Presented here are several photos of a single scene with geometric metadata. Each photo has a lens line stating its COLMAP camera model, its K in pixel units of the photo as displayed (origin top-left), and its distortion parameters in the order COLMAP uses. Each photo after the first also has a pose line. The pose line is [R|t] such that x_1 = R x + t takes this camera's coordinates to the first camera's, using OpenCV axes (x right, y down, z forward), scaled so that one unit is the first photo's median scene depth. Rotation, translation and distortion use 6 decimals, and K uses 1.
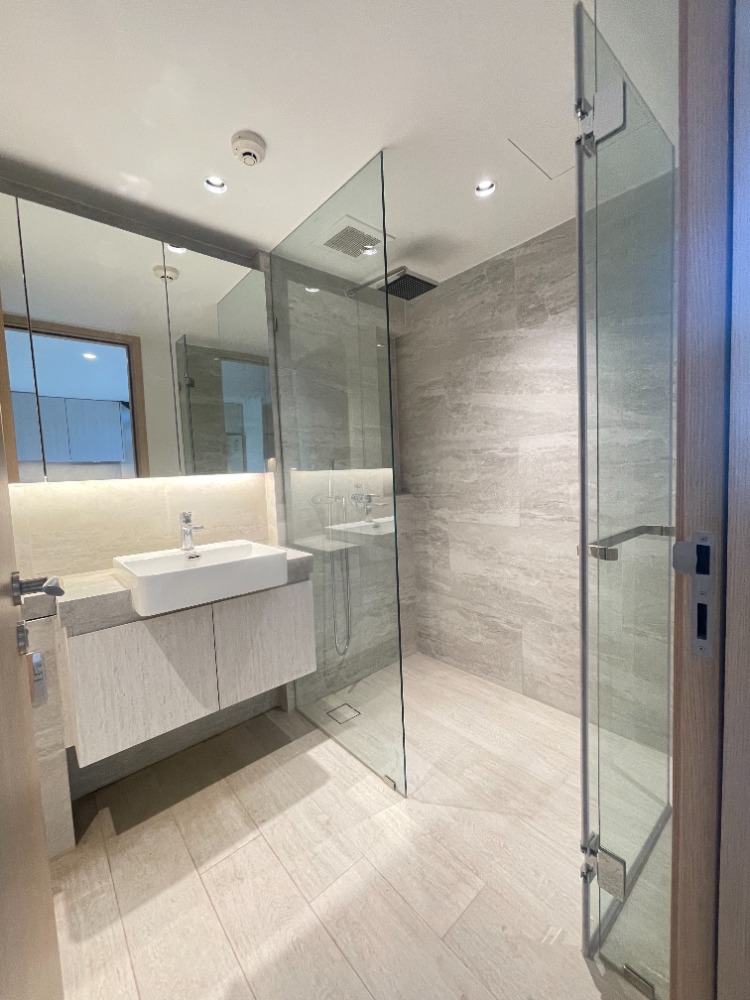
lens RADIAL K [[402.3, 0, 378.0], [0, 402.3, 500.3], [0, 0, 1]] dist [0.002274, 0.000239]
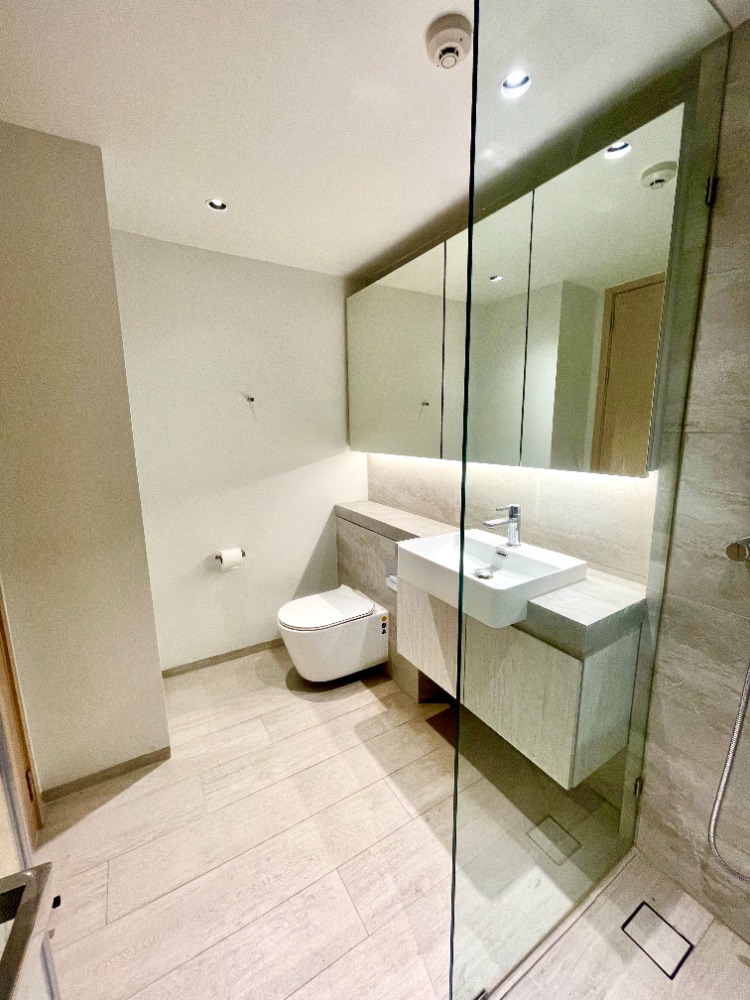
lens RADIAL K [[402.3, 0, 379.3], [0, 402.3, 499.8], [0, 0, 1]] dist [0.002274, 0.000239]
pose [[-0.171788, 0.213715, -0.961673, 0.503378], [-0.053172, 0.972750, 0.225675, -0.193542], [0.983698, 0.089902, -0.155743, 0.904240]]
